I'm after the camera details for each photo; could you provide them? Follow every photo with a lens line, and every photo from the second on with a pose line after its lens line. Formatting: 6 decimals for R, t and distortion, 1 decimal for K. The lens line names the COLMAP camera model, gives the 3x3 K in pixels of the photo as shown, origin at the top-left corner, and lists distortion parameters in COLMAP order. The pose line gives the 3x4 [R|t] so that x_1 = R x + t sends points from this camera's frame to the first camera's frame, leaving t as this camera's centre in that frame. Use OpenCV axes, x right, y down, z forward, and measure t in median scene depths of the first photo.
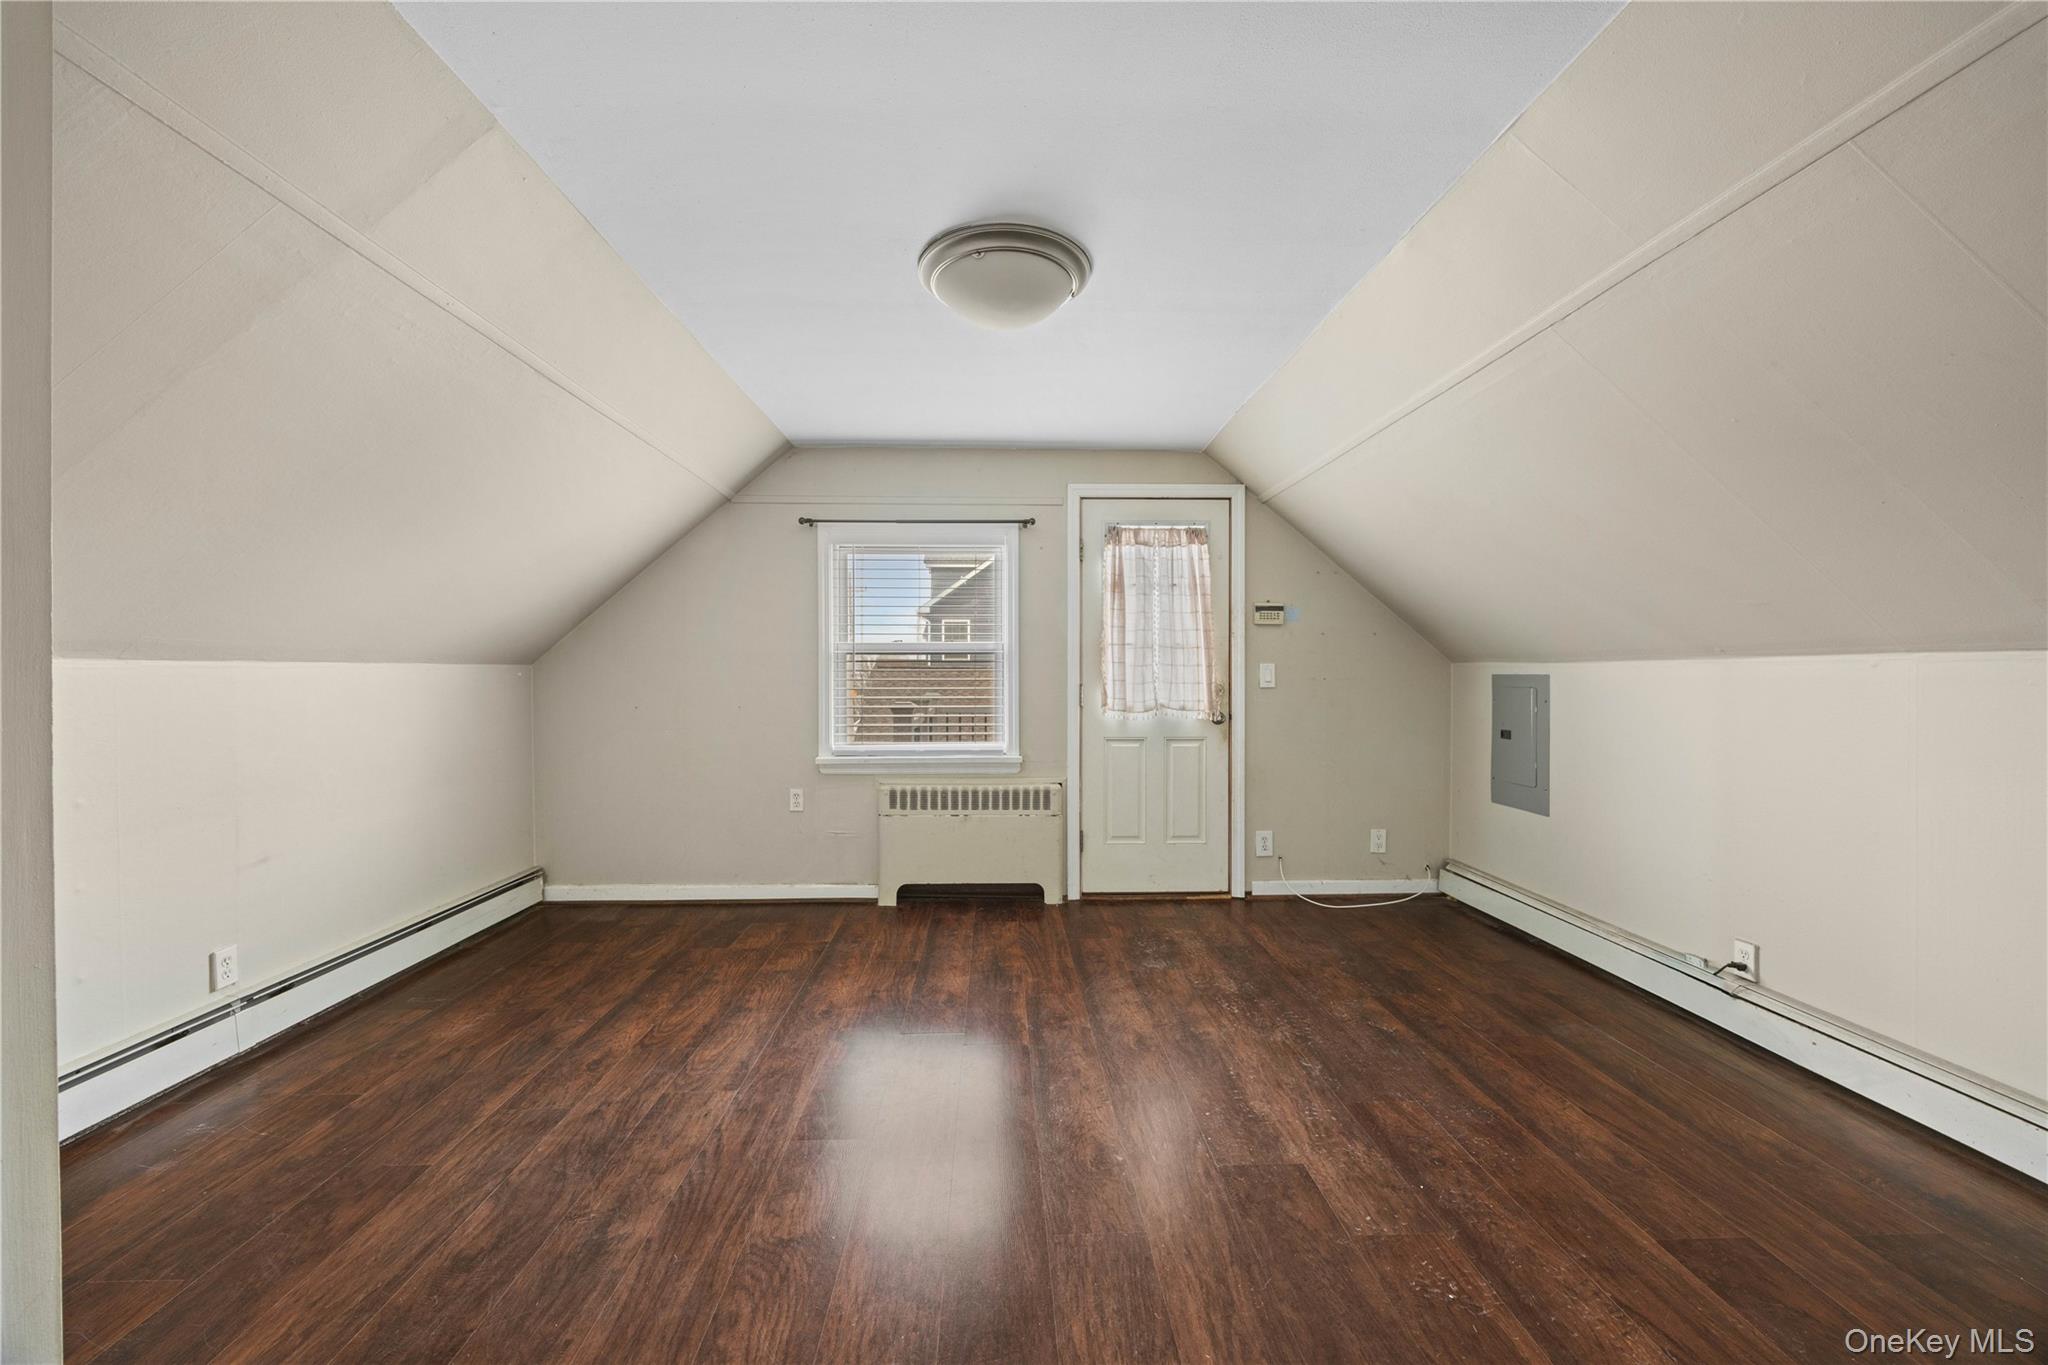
lens RADIAL K [[792.3, 0, 1019.7], [0, 792.3, 680.7], [0, 0, 1]] dist [0.000824, -0.000017]
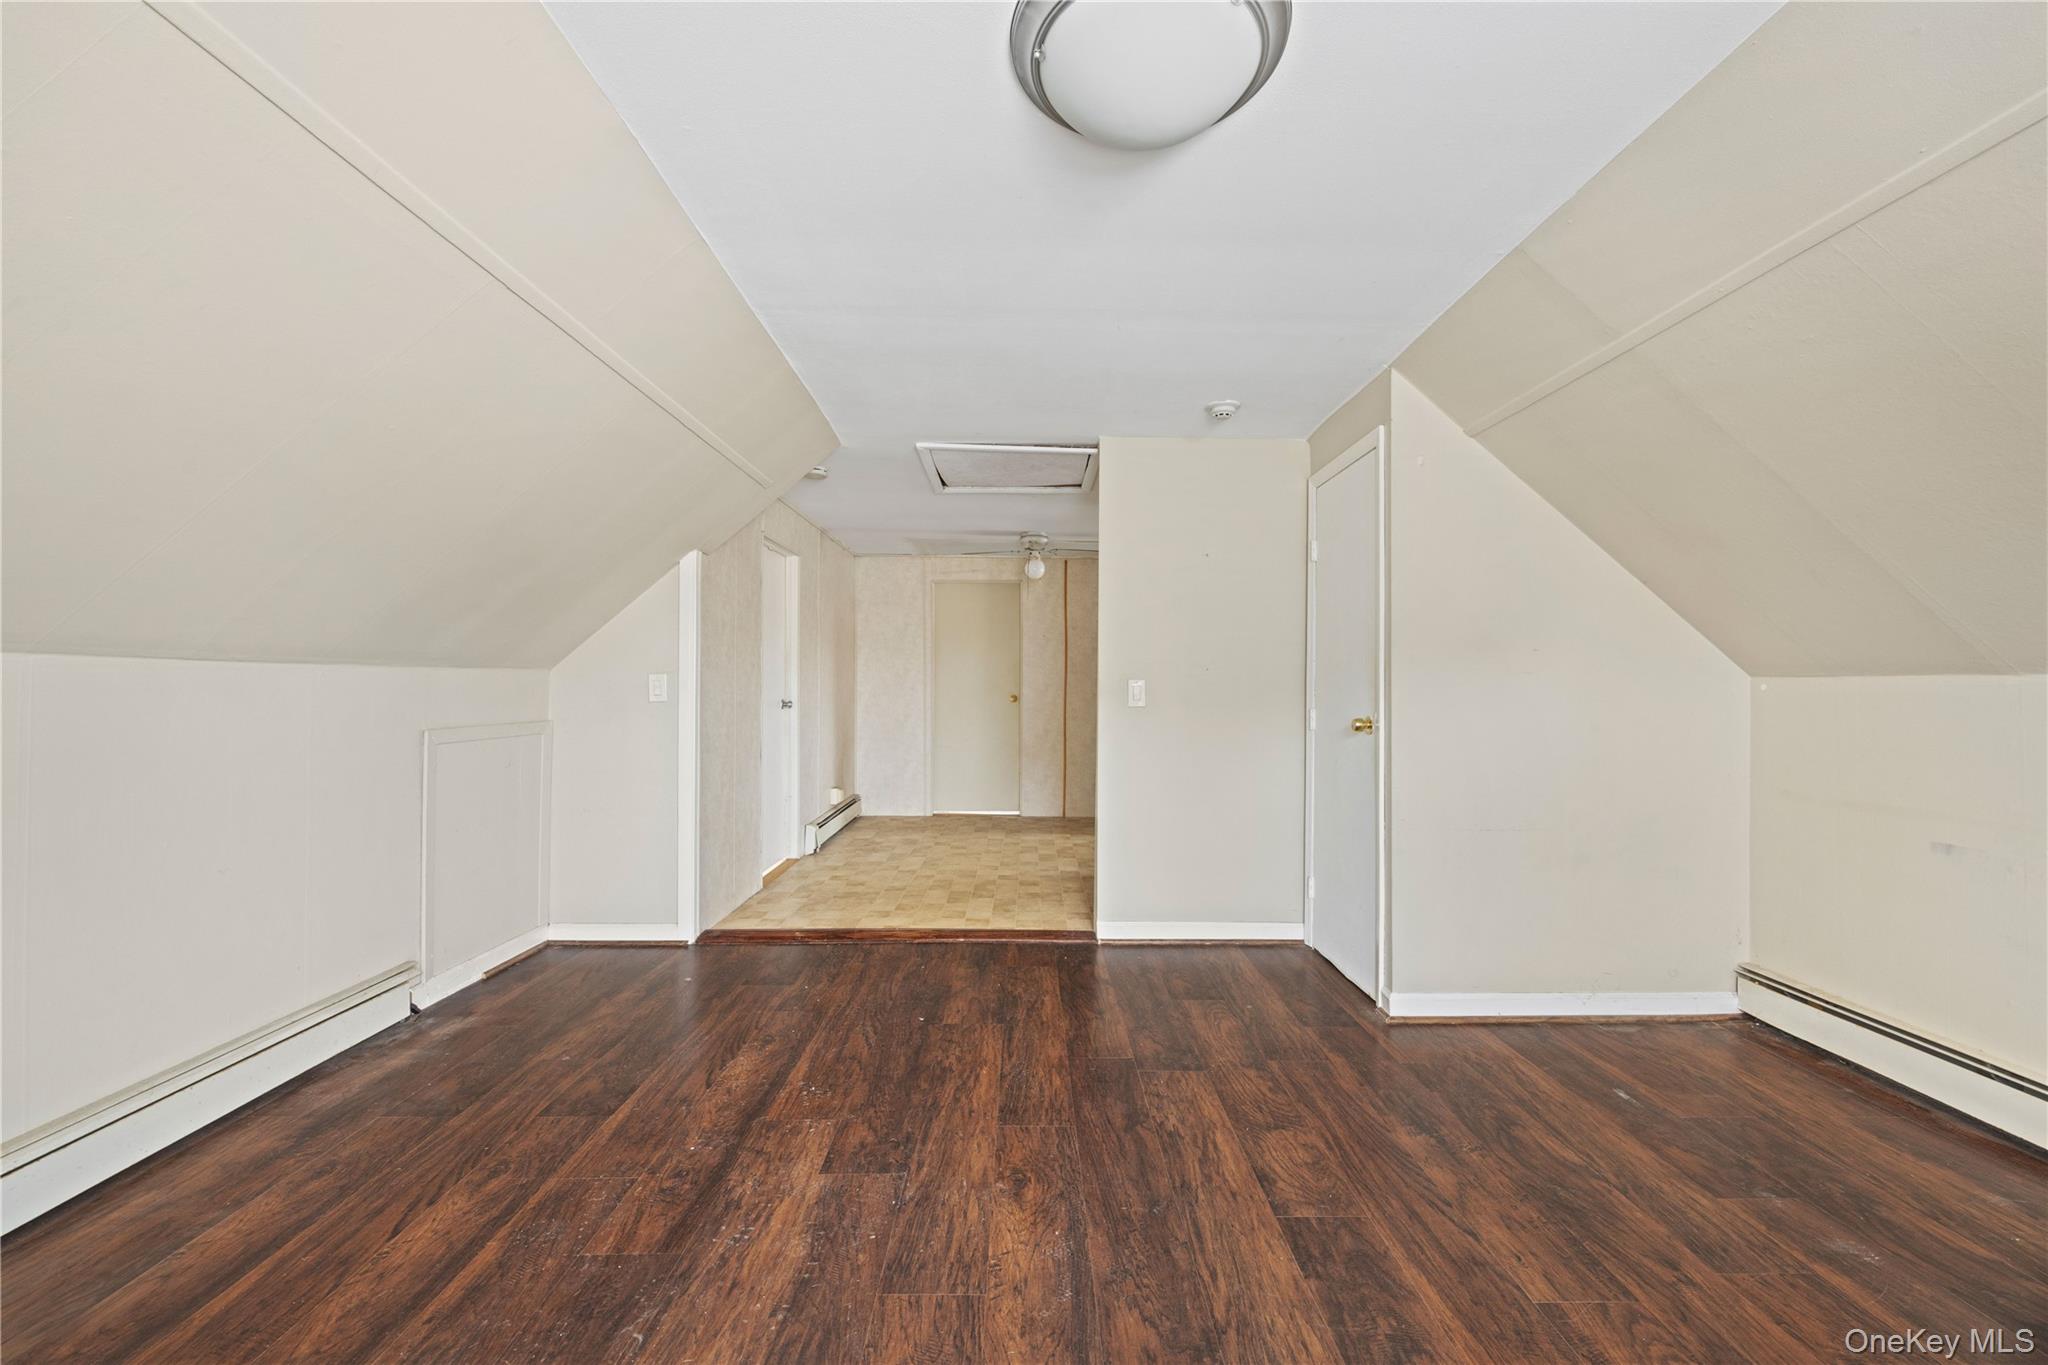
lens RADIAL K [[792.3, 0, 1019.7], [0, 792.3, 680.7], [0, 0, 1]] dist [0.000824, -0.000017]
pose [[-0.999276, -0.002235, 0.037982, 0.059524], [-0.002304, 0.999996, -0.001772, -0.010652], [-0.037978, -0.001858, -0.999277, 1.757015]]
